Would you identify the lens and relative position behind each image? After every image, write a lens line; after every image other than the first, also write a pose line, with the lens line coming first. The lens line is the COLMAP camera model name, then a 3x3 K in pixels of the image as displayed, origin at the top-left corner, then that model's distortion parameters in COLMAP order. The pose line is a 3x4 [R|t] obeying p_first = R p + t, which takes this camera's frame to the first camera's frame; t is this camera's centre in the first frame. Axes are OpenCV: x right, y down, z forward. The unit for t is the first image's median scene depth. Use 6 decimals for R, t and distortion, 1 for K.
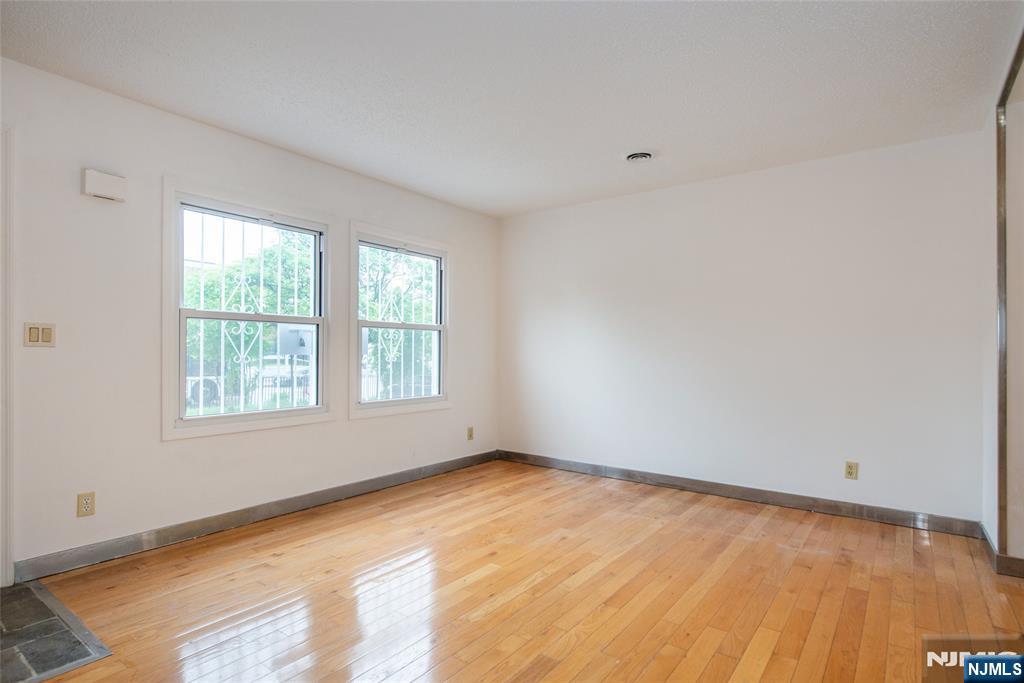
lens RADIAL K [[531.3, 0, 512.0], [0, 531.3, 341.5], [0, 0, 1]] dist [0.021436, -0.000123]
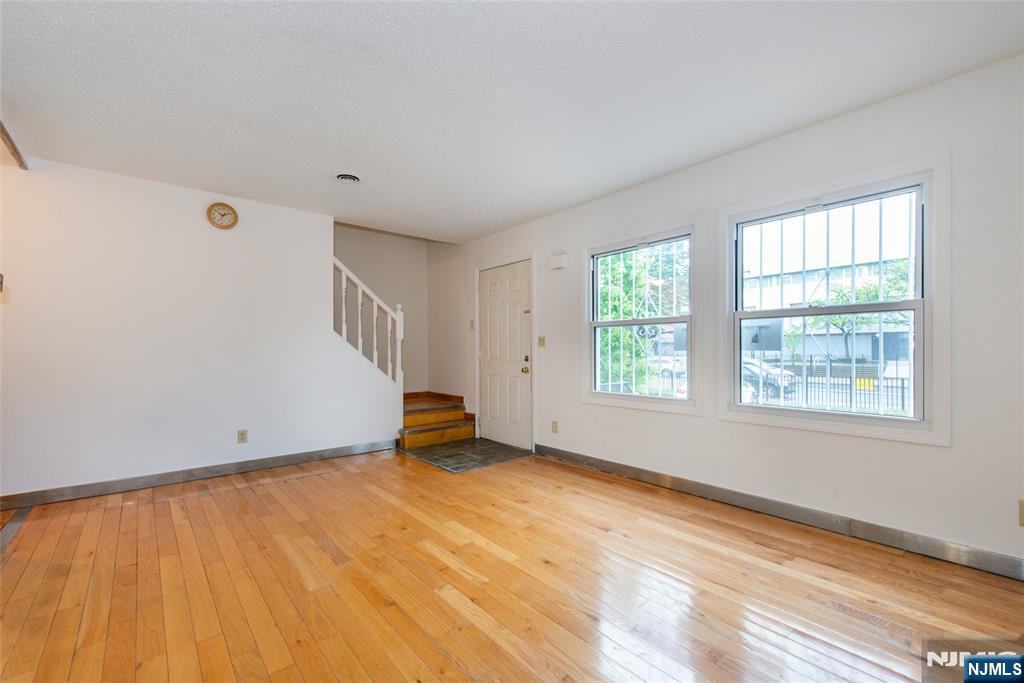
lens RADIAL K [[433.1, 0, 498.2], [0, 433.1, 352.1], [0, 0, 1]] dist [0.026400, -0.000047]
pose [[-0.238686, 0.005027, -0.971084, 0.602496], [0.028980, 0.999578, -0.001948, 0.019645], [0.970664, -0.028607, -0.238731, 0.904664]]
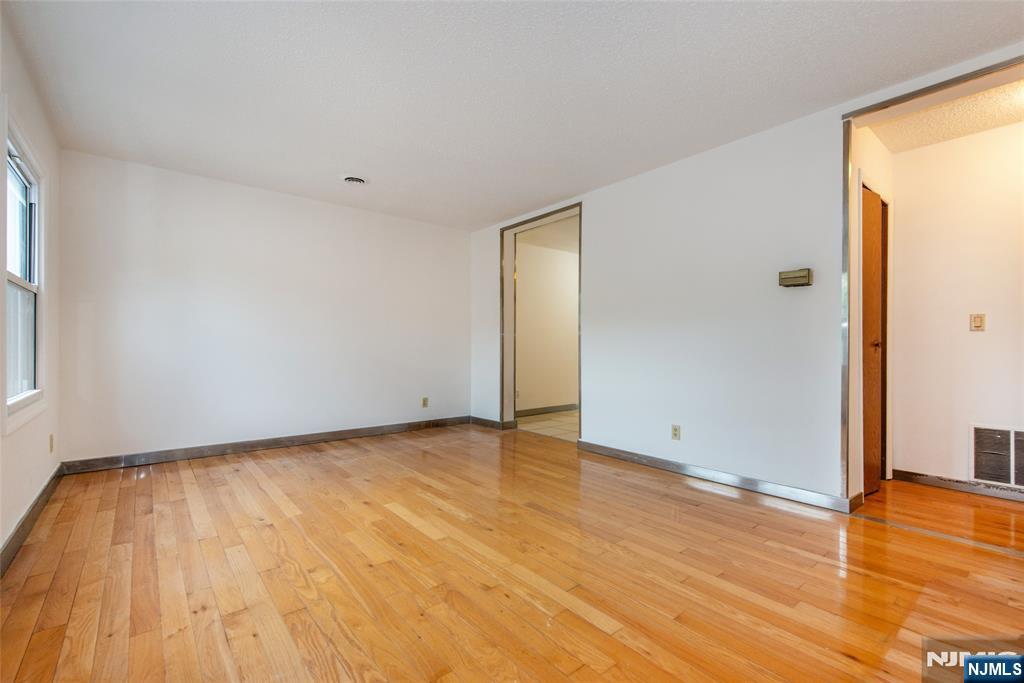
lens RADIAL K [[438.2, 0, 510.5], [0, 438.2, 345.2], [0, 0, 1]] dist [0.023973, 0.000008]
pose [[0.243233, -0.002764, 0.969964, -0.725689], [-0.027499, 0.999574, 0.009744, 0.027496], [-0.969578, -0.029043, 0.243053, 0.378489]]
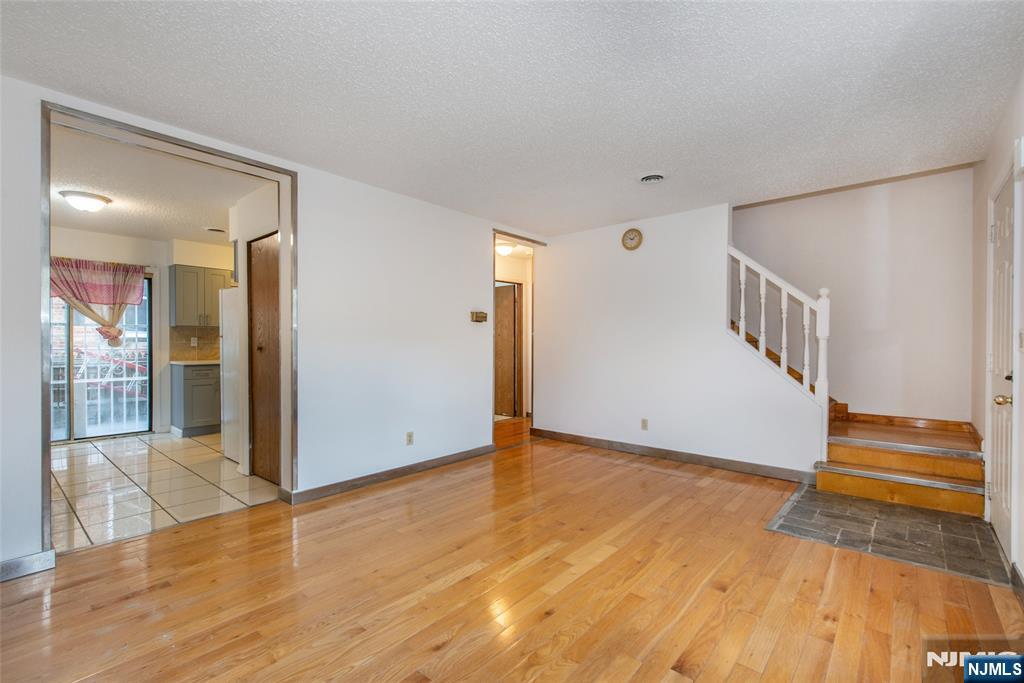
lens RADIAL K [[456.3, 0, 509.2], [0, 456.3, 345.9], [0, 0, 1]] dist [0.009996, -0.000492]
pose [[-0.996200, -0.002435, 0.087065, -0.025680], [-0.004561, 0.999696, -0.024230, 0.016160], [-0.086980, -0.024535, -0.995908, 1.373024]]
